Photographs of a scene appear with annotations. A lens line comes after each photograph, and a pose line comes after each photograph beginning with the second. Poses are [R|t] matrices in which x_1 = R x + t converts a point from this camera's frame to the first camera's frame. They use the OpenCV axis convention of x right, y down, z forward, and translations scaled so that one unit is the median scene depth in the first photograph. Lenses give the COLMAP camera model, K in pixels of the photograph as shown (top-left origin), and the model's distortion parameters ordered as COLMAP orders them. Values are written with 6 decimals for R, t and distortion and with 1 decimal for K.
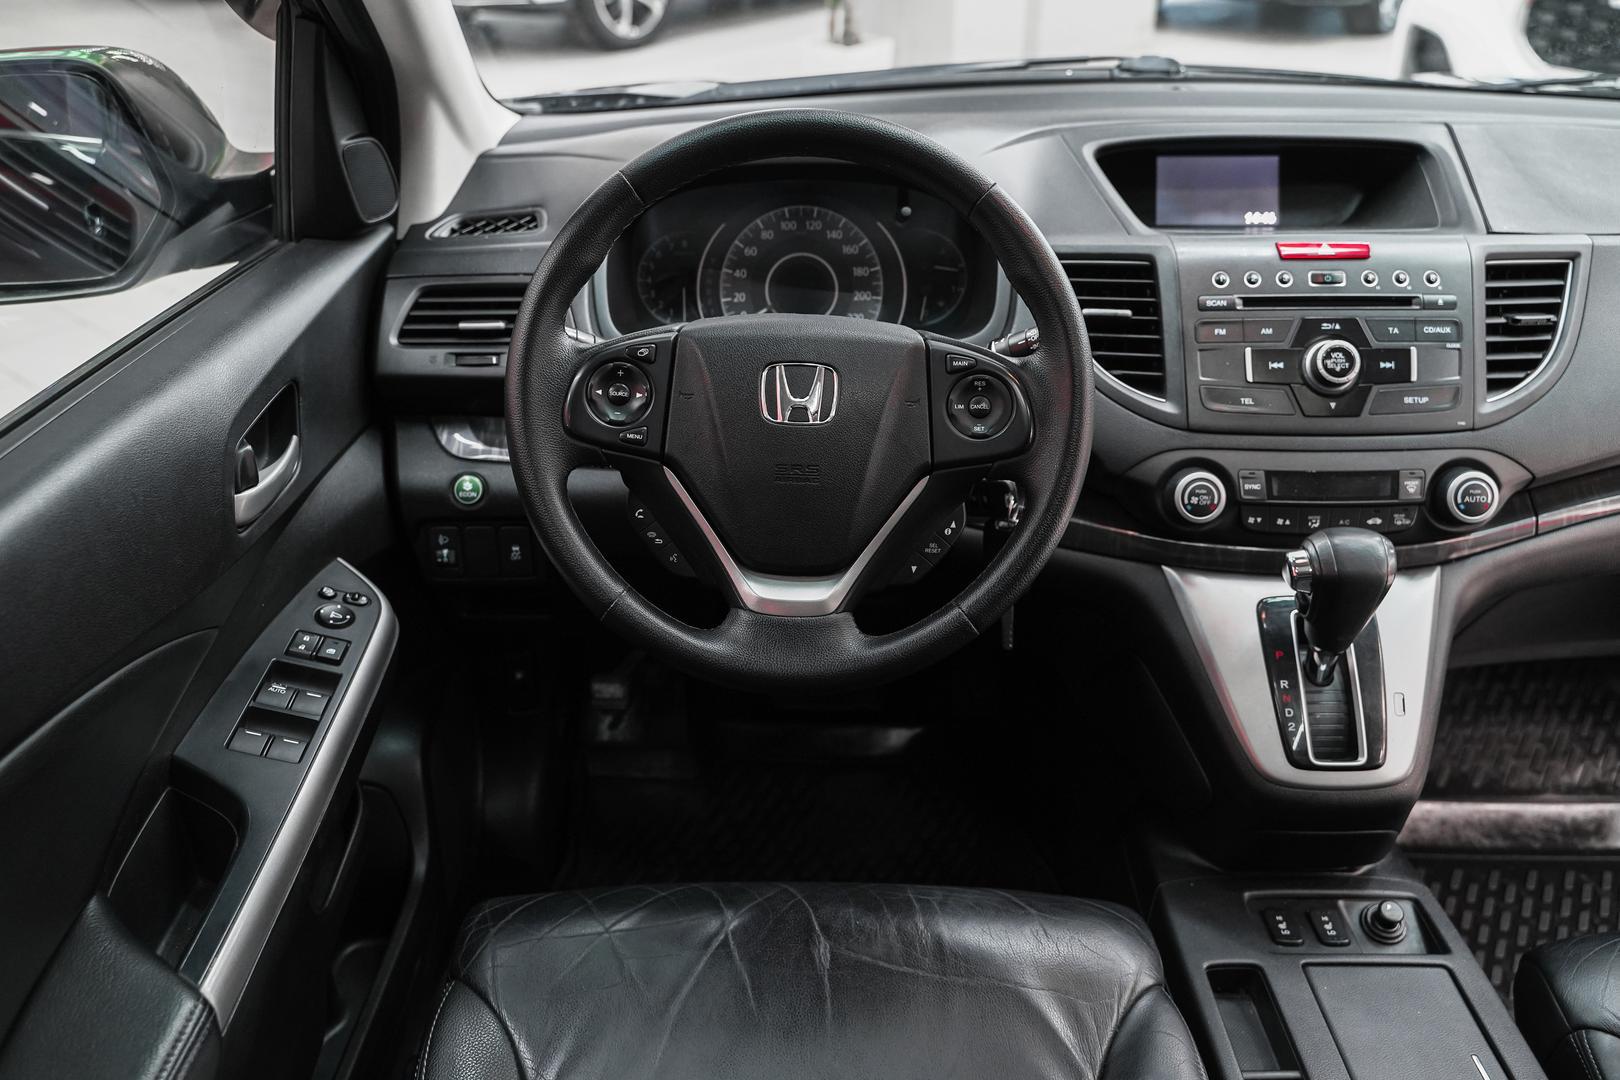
lens RADIAL K [[1316.8, 0, 809.4], [0, 1316.8, 548.4], [0, 0, 1]] dist [-0.008419, 0.005142]
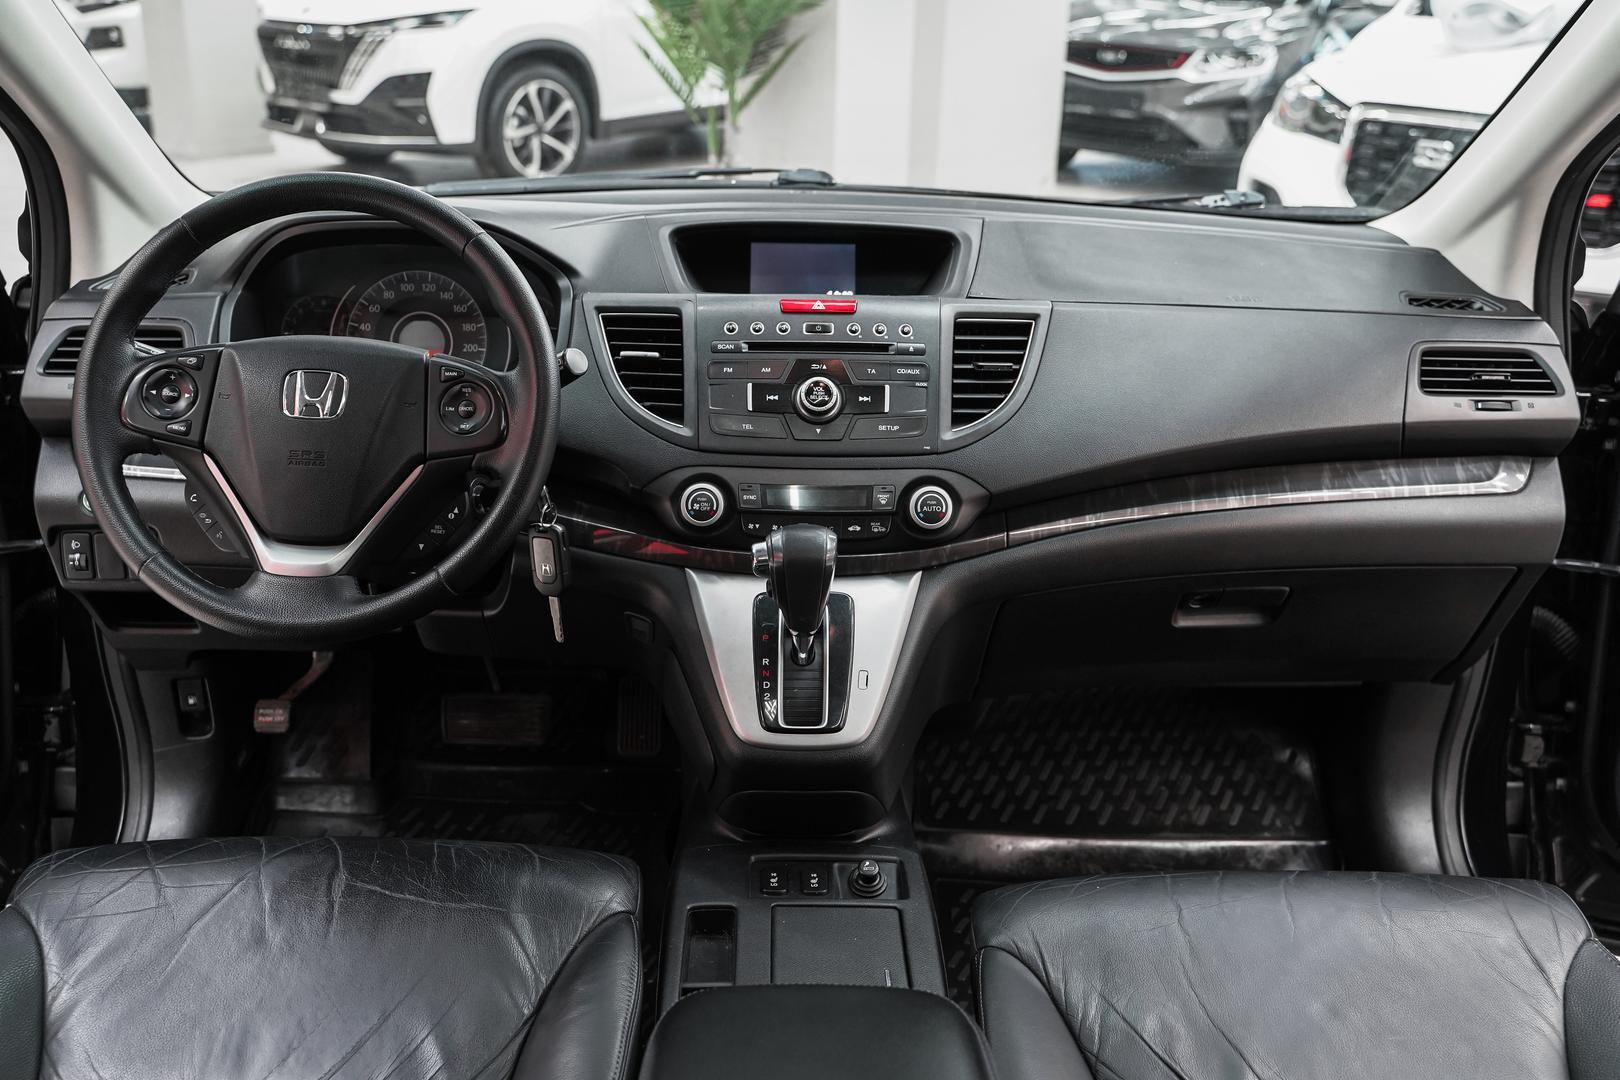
lens RADIAL K [[1389.1, 0, 806.8], [0, 1389.1, 527.8], [0, 0, 1]] dist [-0.001854, -0.001127]
pose [[0.999328, 0.015029, 0.033445, 0.342663], [-0.010408, 0.990889, -0.134280, 0.145598], [-0.035158, 0.133841, 0.990379, -0.232875]]
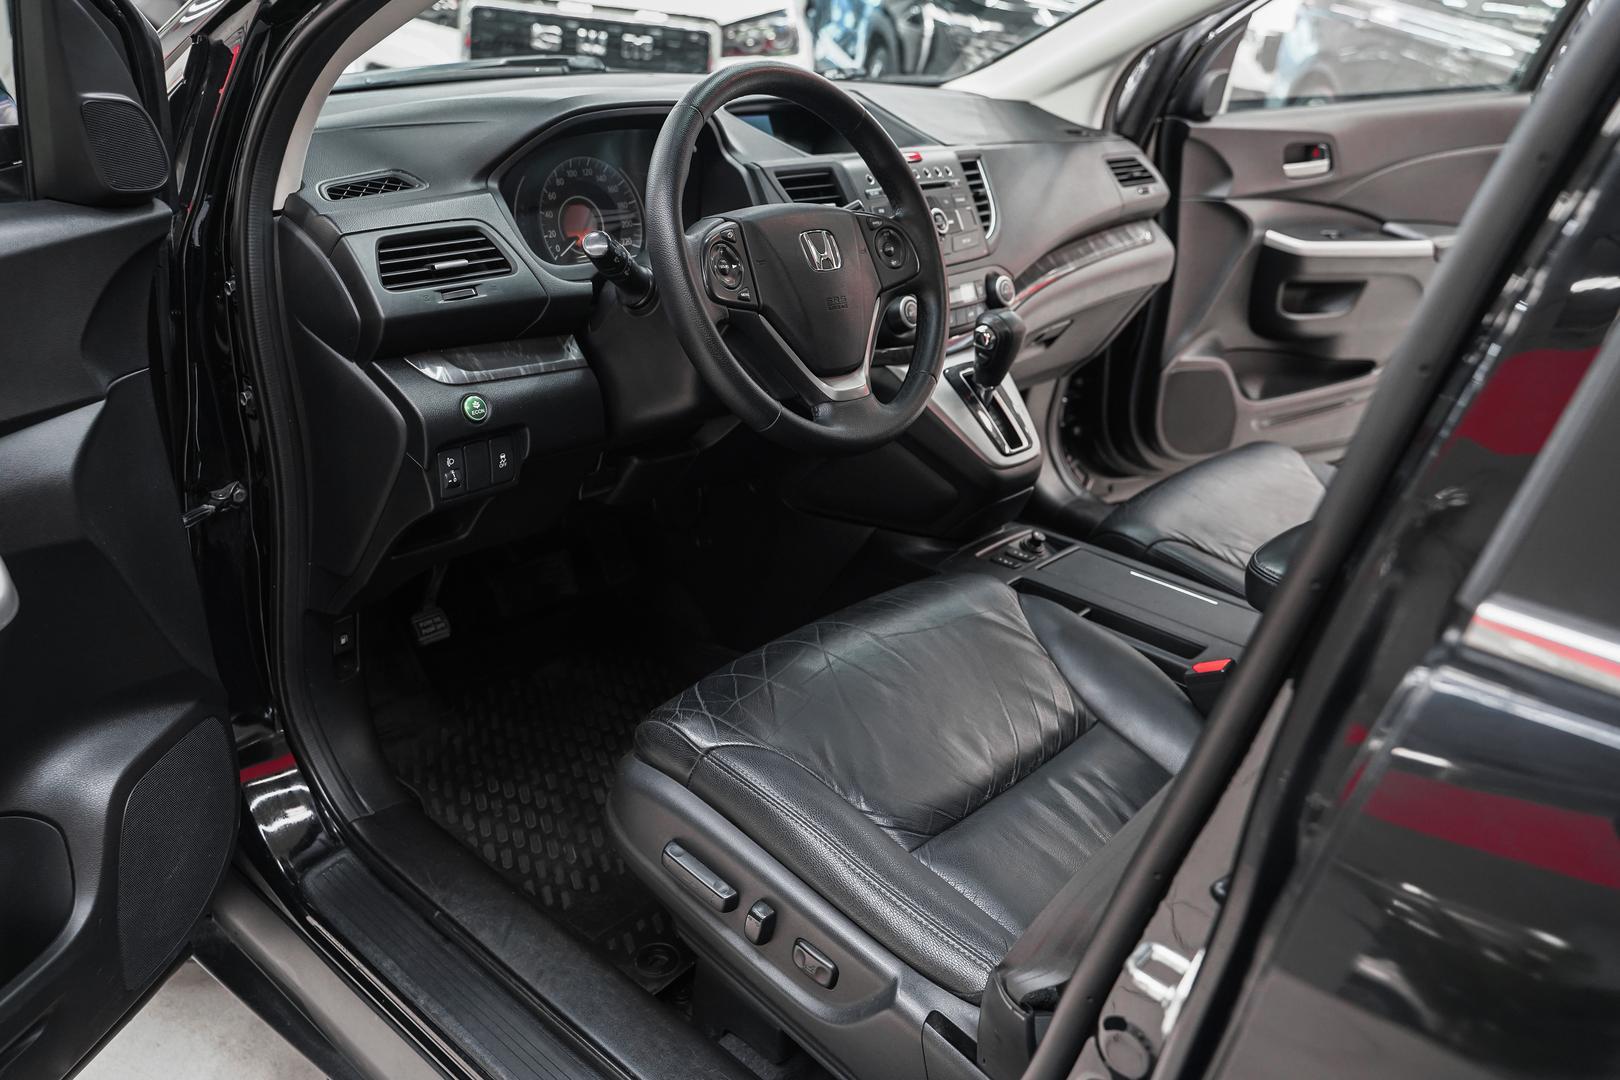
lens RADIAL K [[1316.8, 0, 804.9], [0, 1316.8, 538.5], [0, 0, 1]] dist [-0.008419, 0.005142]
pose [[0.646438, -0.256037, 0.718723, -0.981633], [0.286919, 0.954443, 0.081947, 0.054260], [-0.706962, 0.153241, 0.690451, 0.035485]]
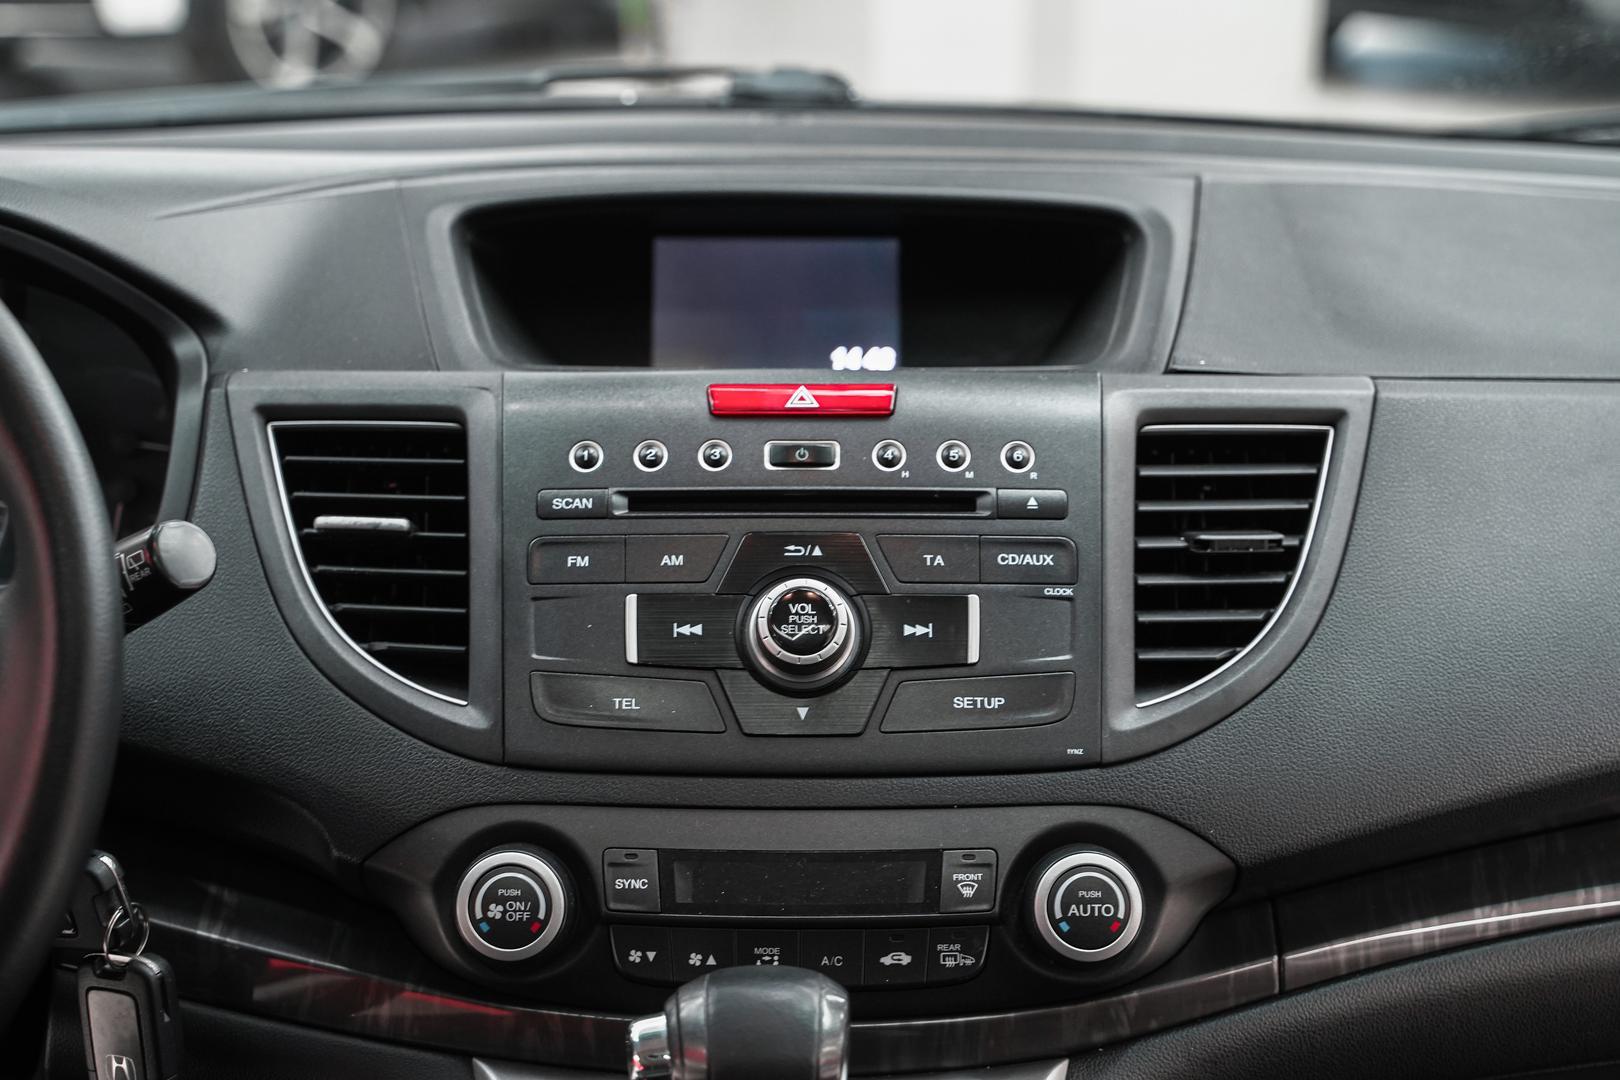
lens RADIAL K [[2652.8, 0, 817.2], [0, 2652.8, 544.8], [0, 0, 1]] dist [-0.003350, 0.000000]
pose [[0.999704, 0.006175, 0.023522, 0.375755], [-0.001164, 0.978272, -0.207321, 0.030581], [-0.024291, 0.207233, 0.977990, 0.046146]]
